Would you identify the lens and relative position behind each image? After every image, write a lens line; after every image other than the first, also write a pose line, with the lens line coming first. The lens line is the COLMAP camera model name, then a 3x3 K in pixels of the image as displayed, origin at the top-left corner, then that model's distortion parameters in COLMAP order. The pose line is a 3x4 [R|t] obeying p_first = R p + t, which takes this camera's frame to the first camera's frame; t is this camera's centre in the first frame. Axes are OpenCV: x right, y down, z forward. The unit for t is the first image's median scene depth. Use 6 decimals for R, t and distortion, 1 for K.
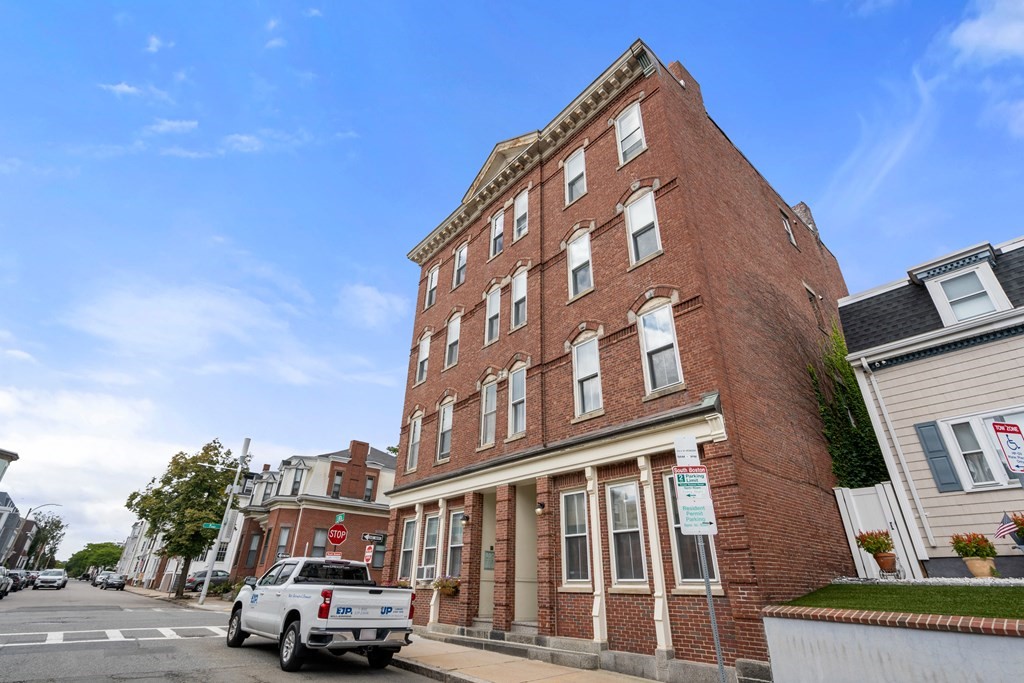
lens RADIAL K [[473.1, 0, 512.0], [0, 473.1, 341.5], [0, 0, 1]] dist [0.000387, 0.000015]
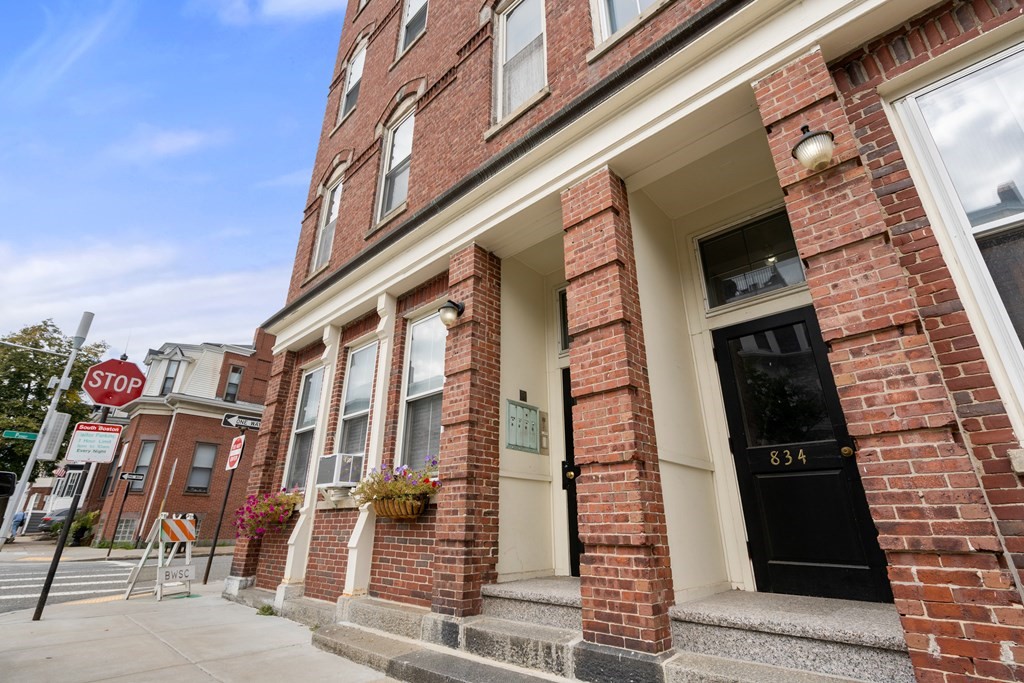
lens RADIAL K [[460.3, 0, 512.0], [0, 460.3, 341.5], [0, 0, 1]] dist [-0.000624, -0.000101]
pose [[0.992555, 0.030544, 0.117902, -0.054240], [-0.041995, 0.994505, 0.095895, 0.207158], [-0.114325, -0.100133, 0.988384, 0.375244]]
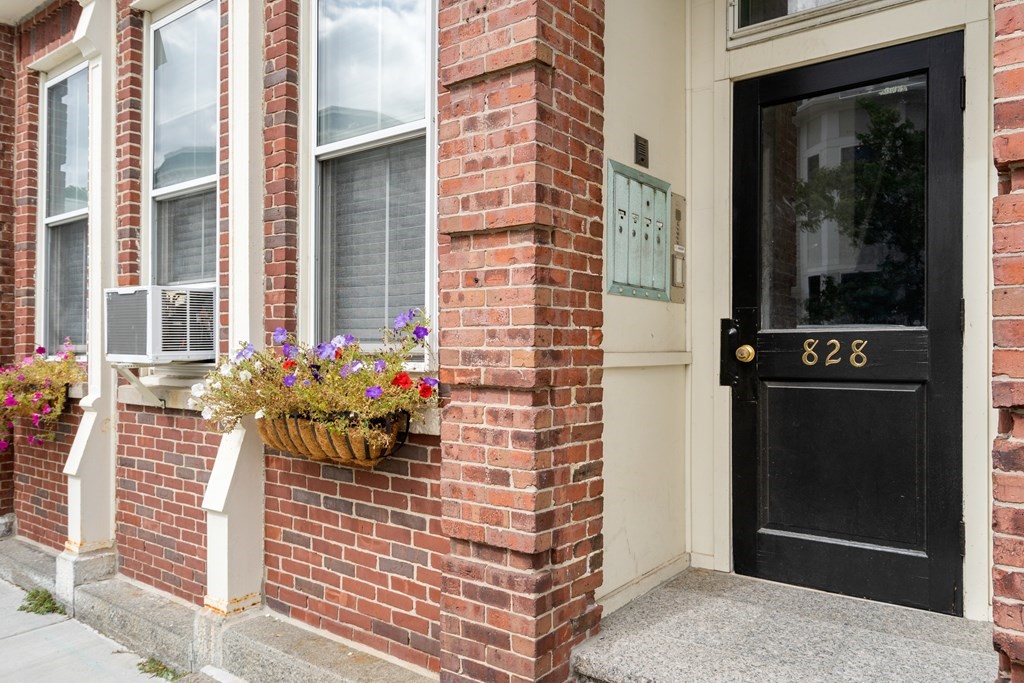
lens RADIAL K [[727.8, 0, 512.0], [0, 727.8, 341.5], [0, 0, 1]] dist [0.001566, 0.000426]
pose [[0.977767, -0.012248, 0.209338, -0.071059], [-0.084604, 0.890394, 0.447260, 0.226517], [-0.191872, -0.455027, 0.869561, 0.459606]]
